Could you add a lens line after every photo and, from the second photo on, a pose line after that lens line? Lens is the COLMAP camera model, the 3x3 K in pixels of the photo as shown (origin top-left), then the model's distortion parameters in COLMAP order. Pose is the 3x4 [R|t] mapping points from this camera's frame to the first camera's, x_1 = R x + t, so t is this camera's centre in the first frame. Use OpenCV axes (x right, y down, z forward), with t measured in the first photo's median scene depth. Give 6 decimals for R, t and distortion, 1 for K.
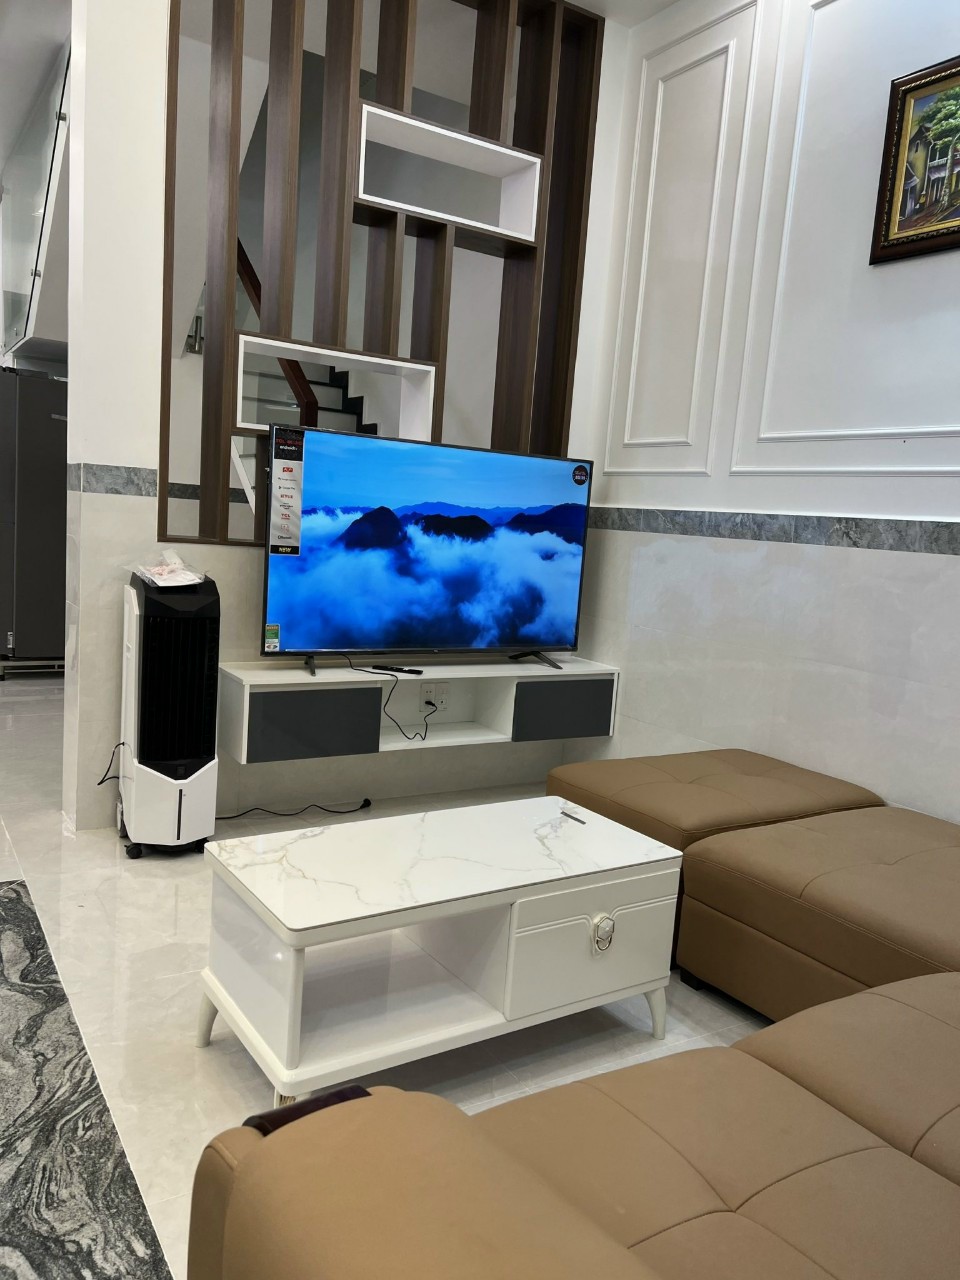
lens RADIAL K [[964.5, 0, 489.0], [0, 964.5, 647.3], [0, 0, 1]] dist [0.059951, -0.050501]
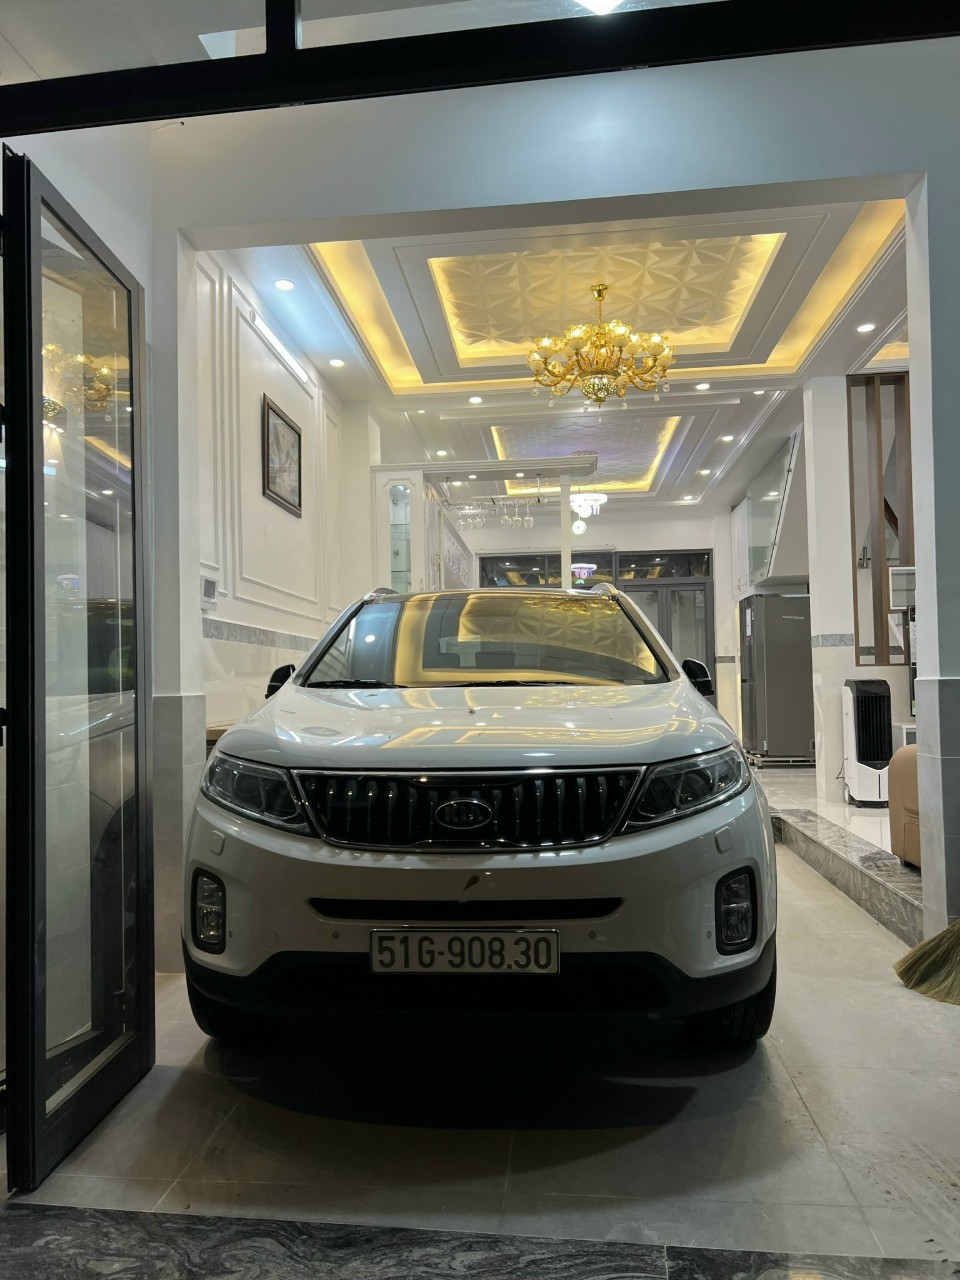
lens RADIAL K [[964.5, 0, 480.7], [0, 964.5, 648.2], [0, 0, 1]] dist [0.059951, -0.050501]
pose [[0.786529, -0.109674, -0.607737, 0.320620], [-0.008668, 0.982046, -0.188441, 0.266223], [0.617493, 0.153482, 0.771457, -1.187874]]
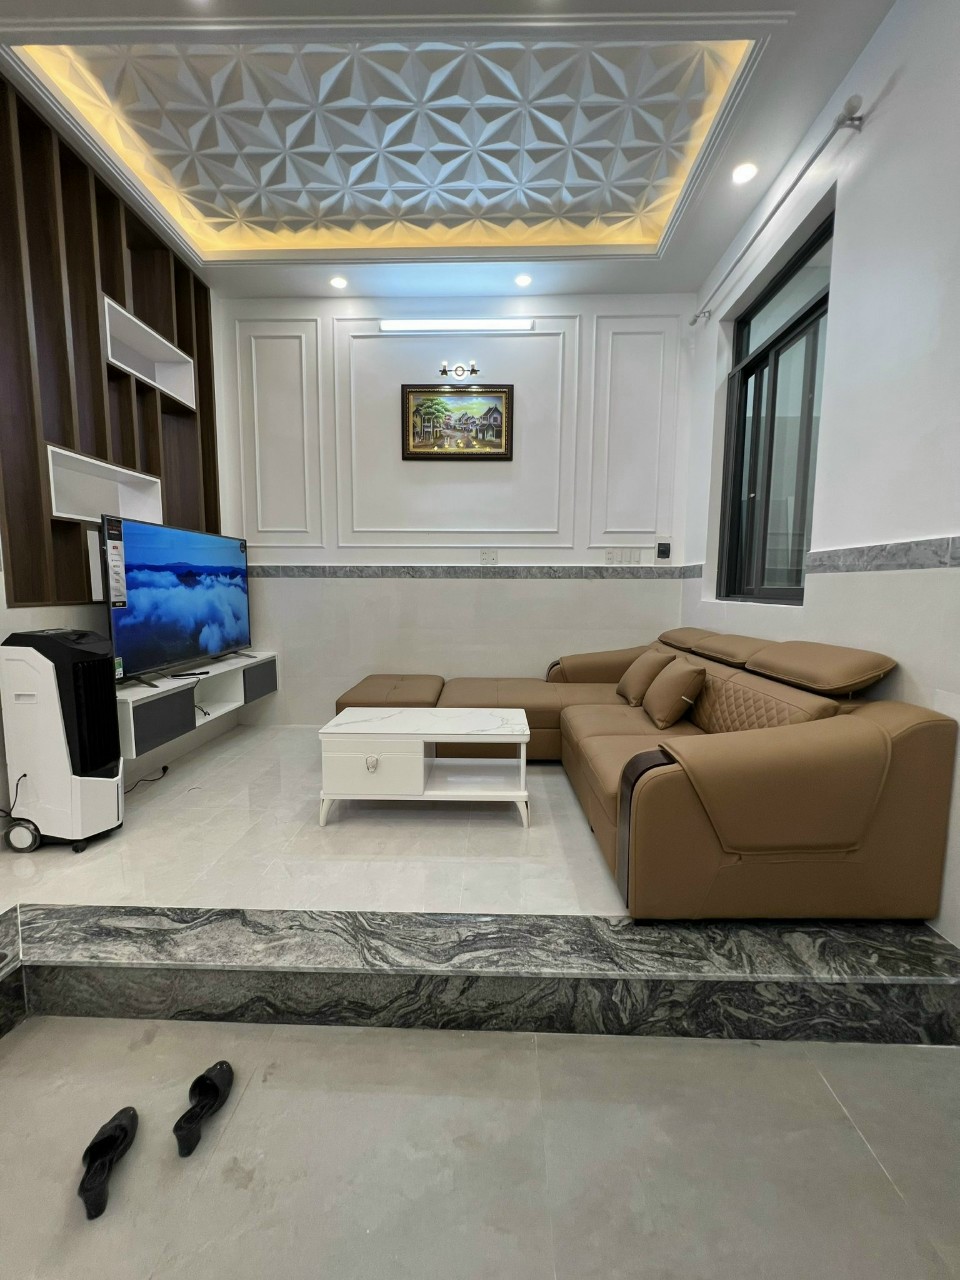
lens RADIAL K [[510.5, 0, 478.2], [0, 510.5, 637.1], [0, 0, 1]] dist [0.000731, -0.000037]
pose [[0.555359, -0.154253, 0.817180, -0.541438], [0.148232, 0.985272, 0.085243, -0.040170], [-0.818293, 0.073792, 0.570045, 0.155794]]
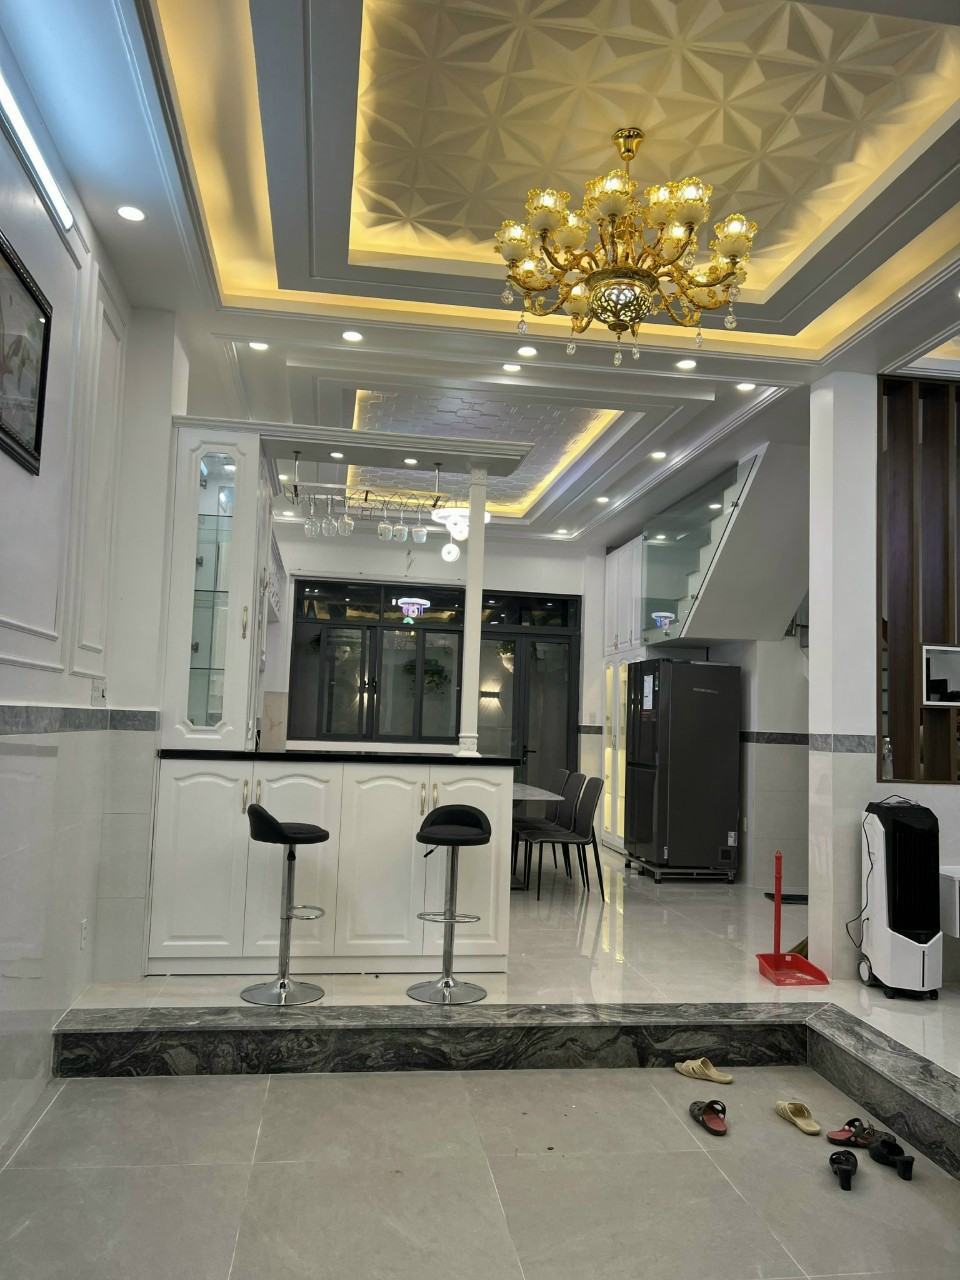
lens RADIAL K [[964.5, 0, 490.7], [0, 964.5, 642.1], [0, 0, 1]] dist [0.059951, -0.050501]
pose [[0.917713, -0.070653, -0.390911, -0.283449], [-0.024257, 0.972253, -0.232671, 0.047327], [0.396503, 0.223008, 0.890535, -0.643444]]
